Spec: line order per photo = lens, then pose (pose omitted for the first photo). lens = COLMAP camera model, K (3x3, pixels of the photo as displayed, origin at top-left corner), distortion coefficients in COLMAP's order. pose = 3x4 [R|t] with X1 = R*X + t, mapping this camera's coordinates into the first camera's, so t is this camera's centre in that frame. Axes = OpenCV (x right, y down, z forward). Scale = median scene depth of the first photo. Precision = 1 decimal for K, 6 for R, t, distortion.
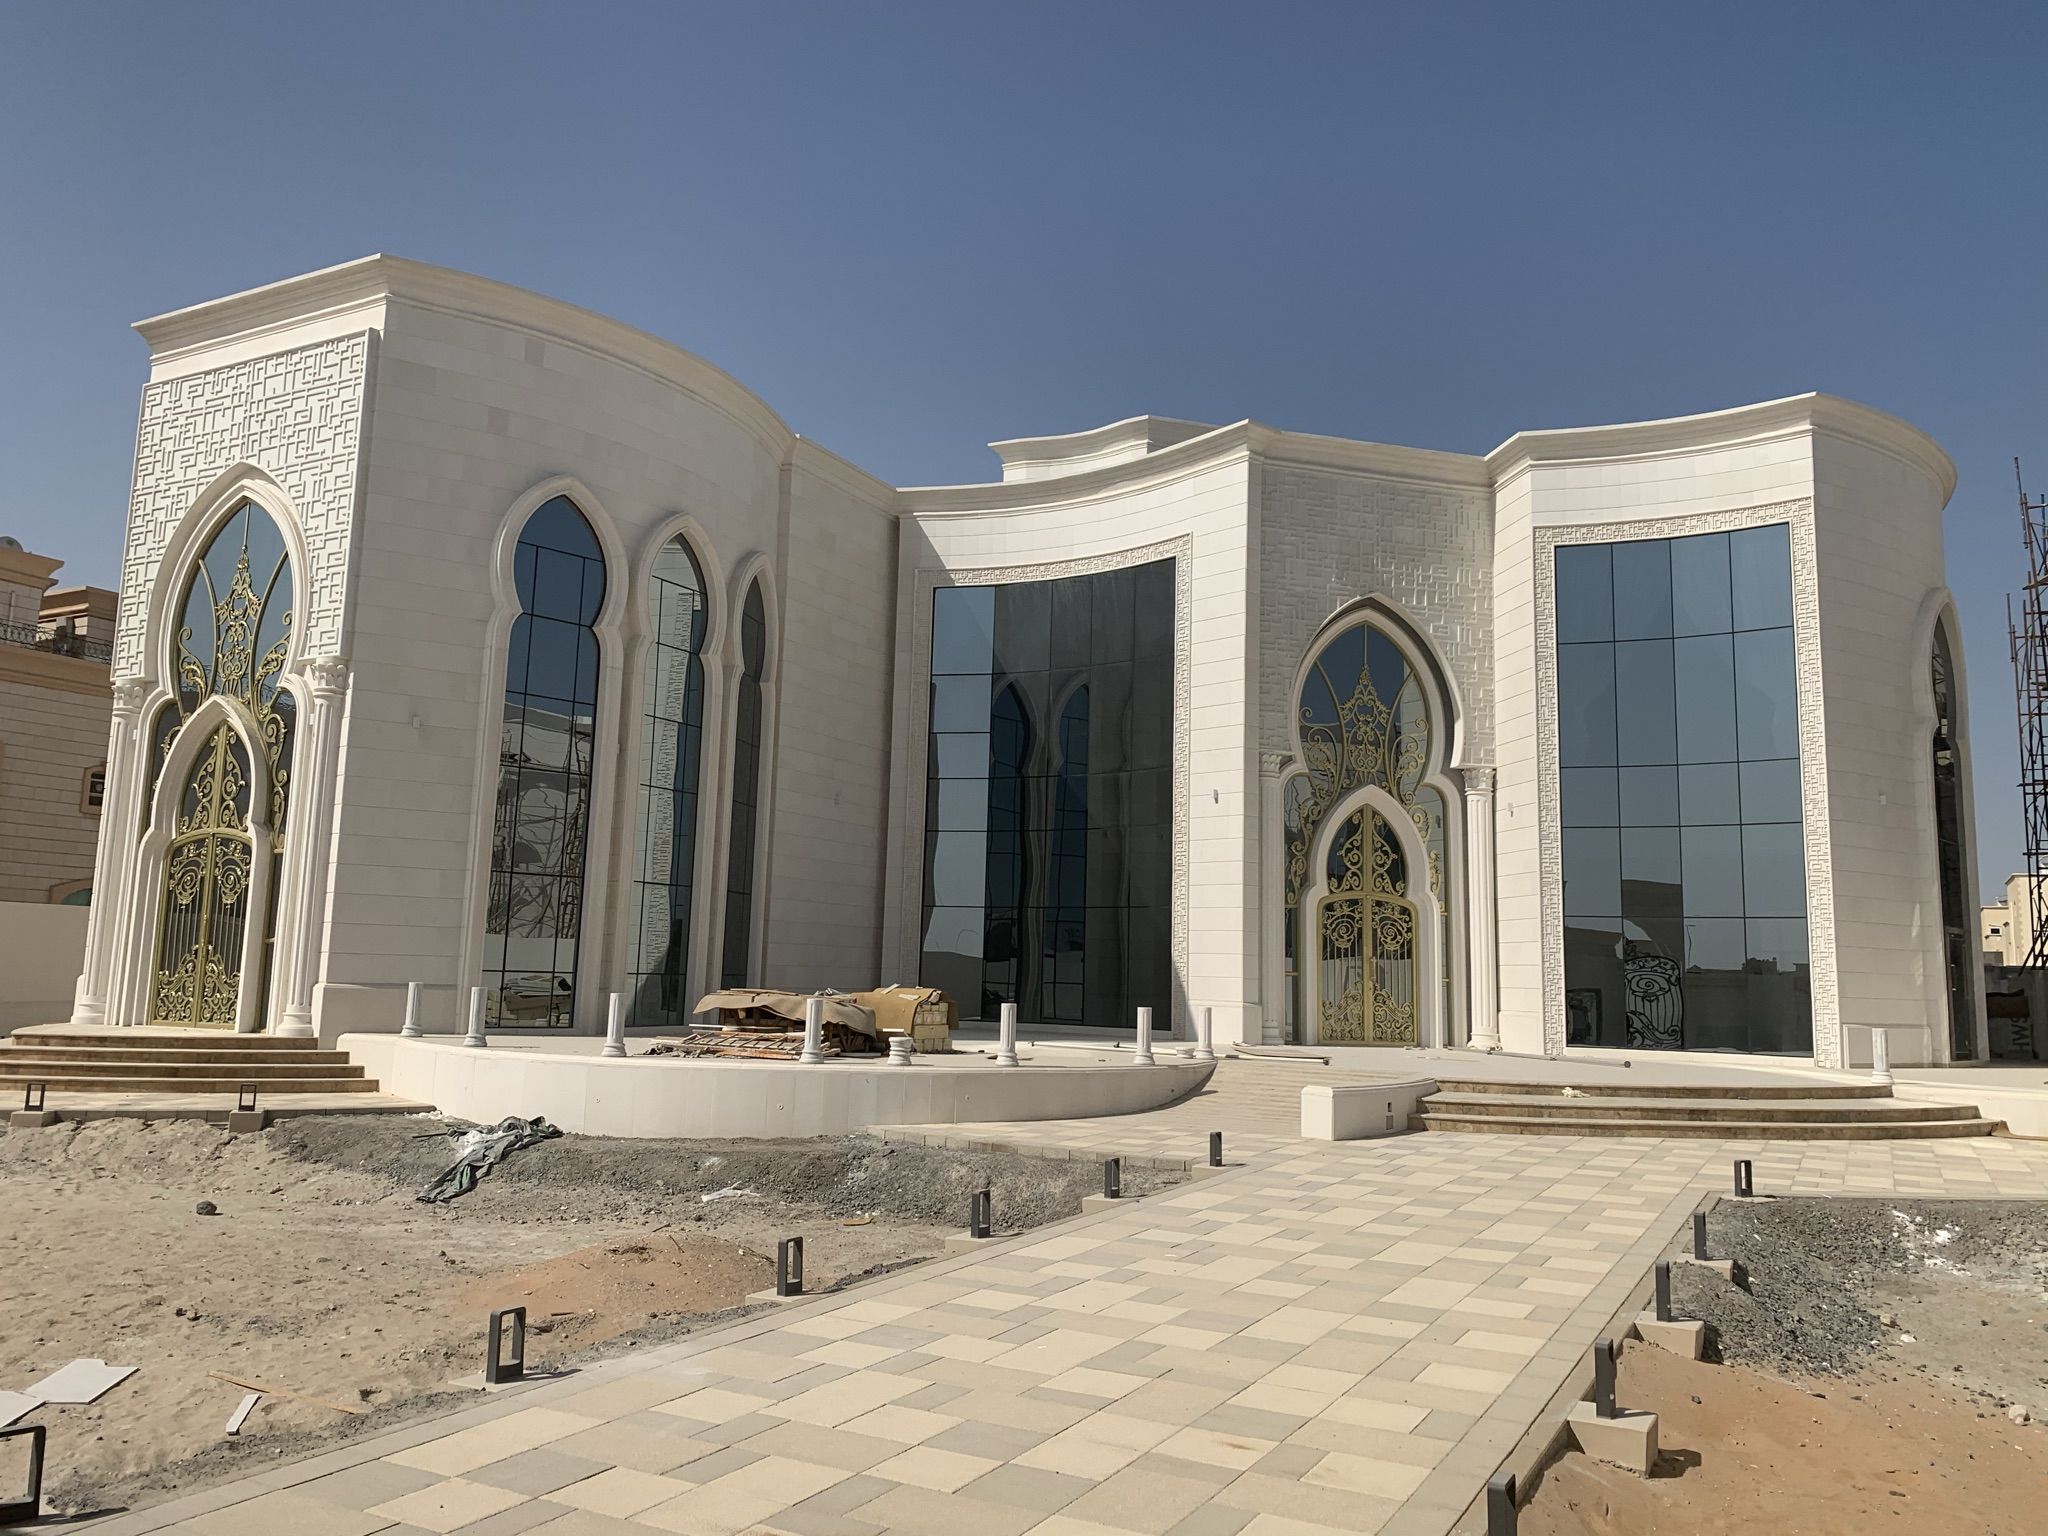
lens RADIAL K [[1552.3, 0, 1022.2], [0, 1552.3, 753.0], [0, 0, 1]] dist [0.065278, -0.094505]
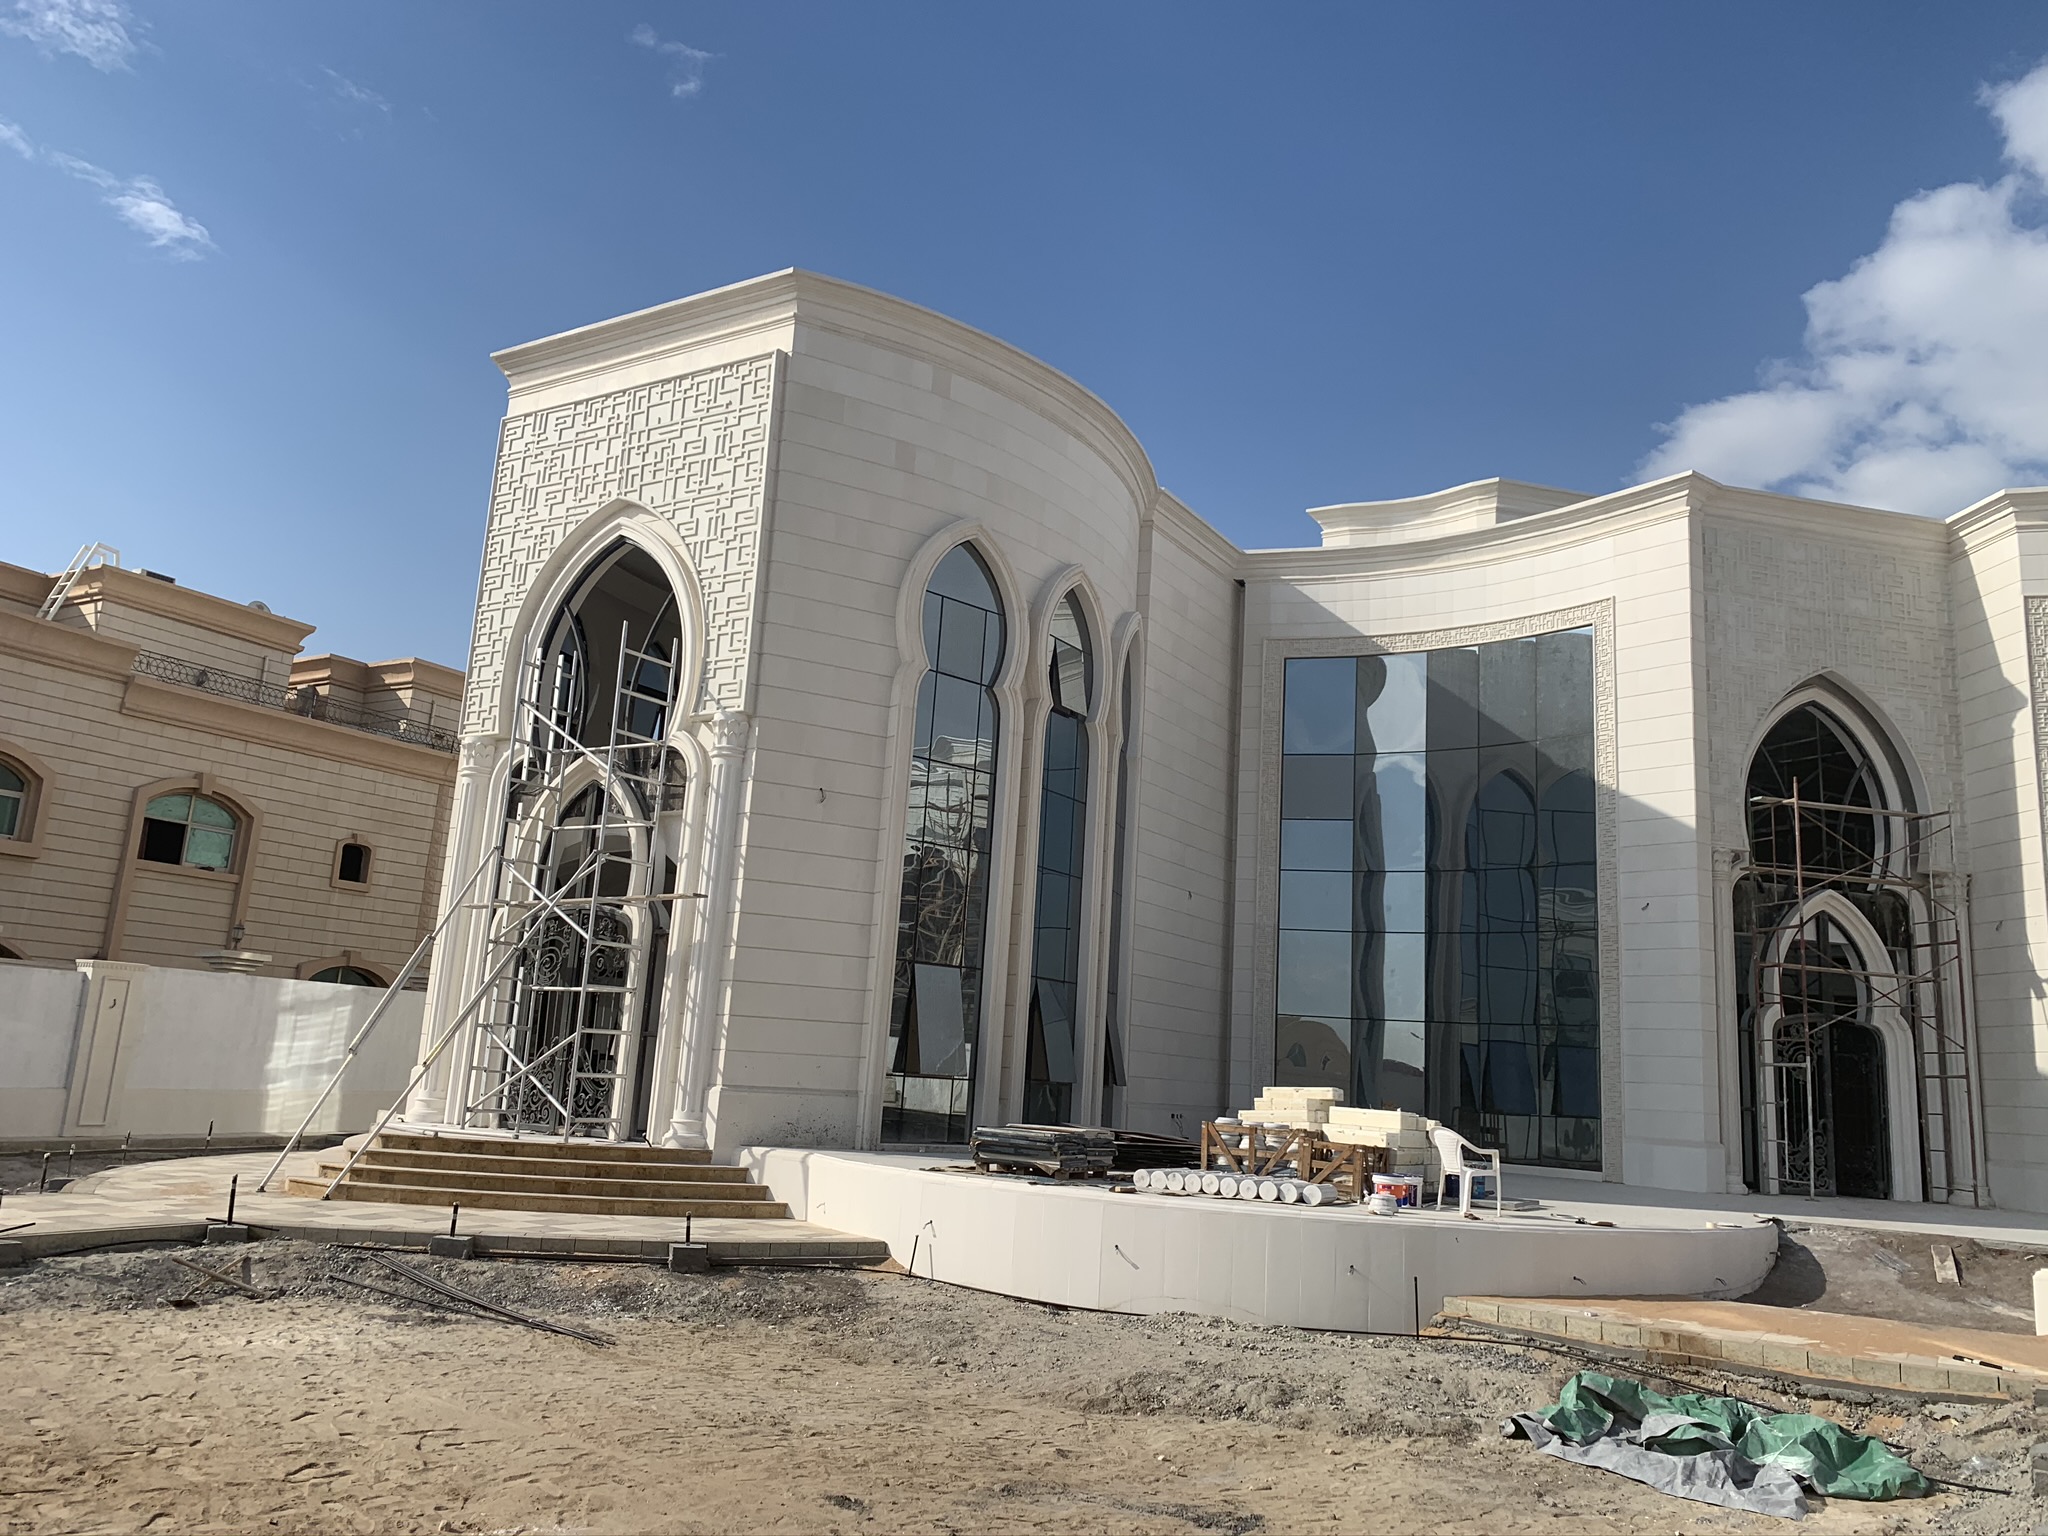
lens RADIAL K [[1542.2, 0, 1030.4], [0, 1542.2, 759.0], [0, 0, 1]] dist [0.079140, -0.091434]
pose [[0.998116, 0.020309, -0.057889, -0.202038], [-0.023787, 0.997912, -0.060041, 0.012394], [0.056549, 0.061305, 0.996516, 0.127668]]
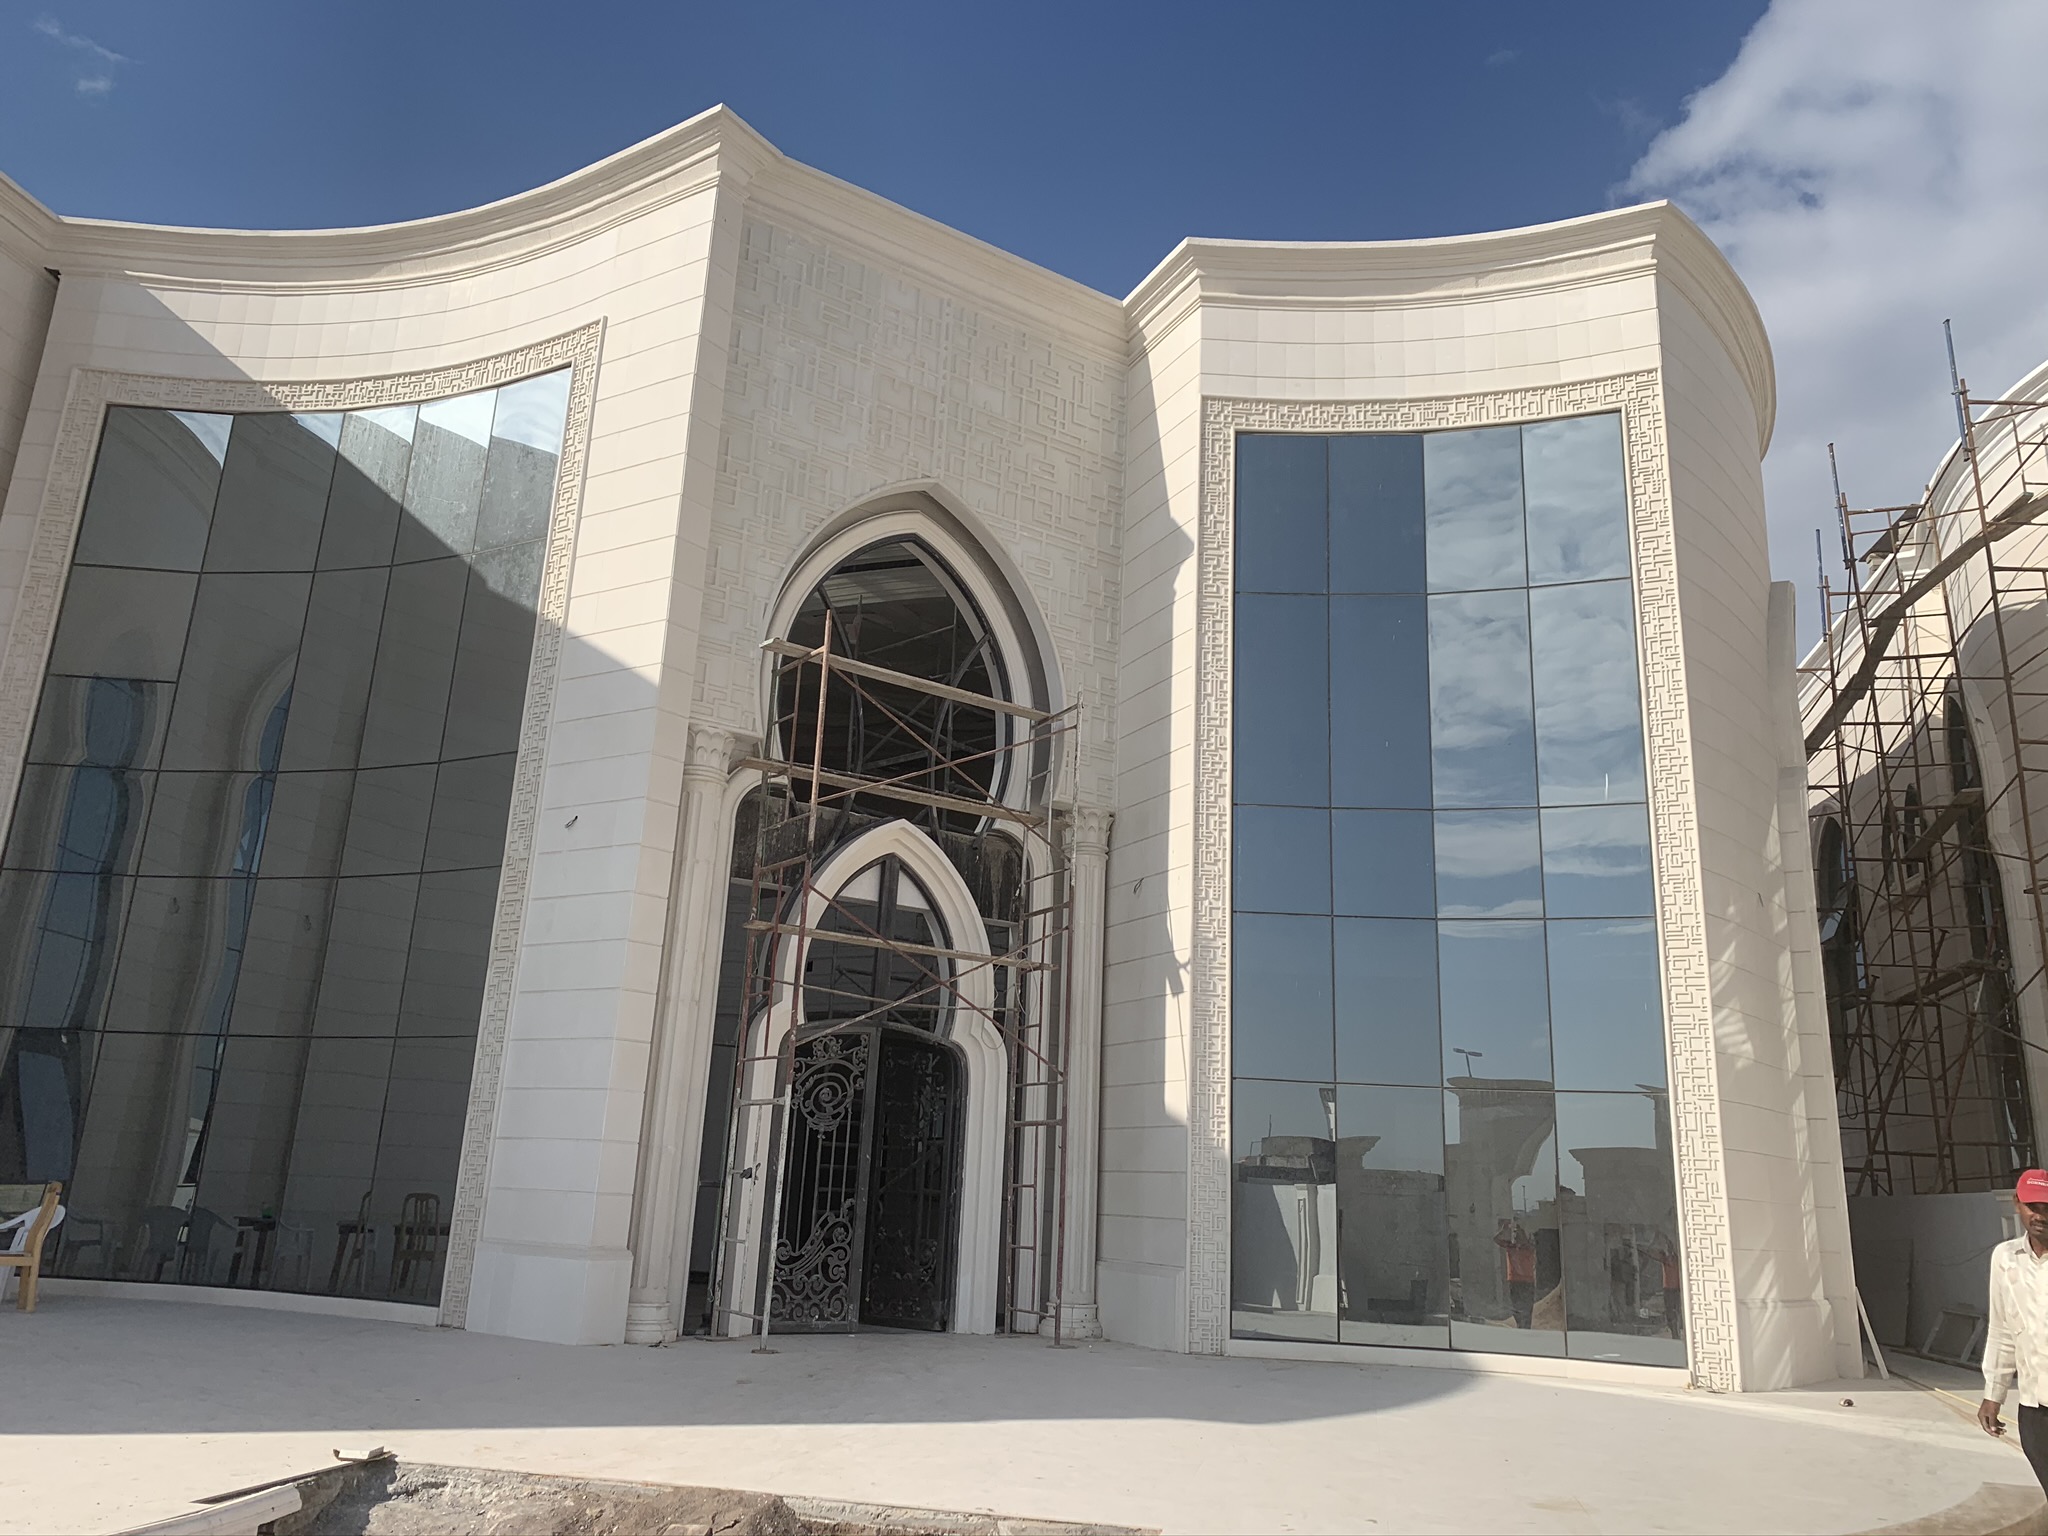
lens RADIAL K [[1552.3, 0, 1022.2], [0, 1552.3, 753.0], [0, 0, 1]] dist [0.065278, -0.094505]
pose [[0.956761, 0.093872, 0.275312, 0.137249], [-0.060866, 0.990150, -0.126087, 0.074564], [-0.284436, 0.103878, 0.953051, 0.569013]]
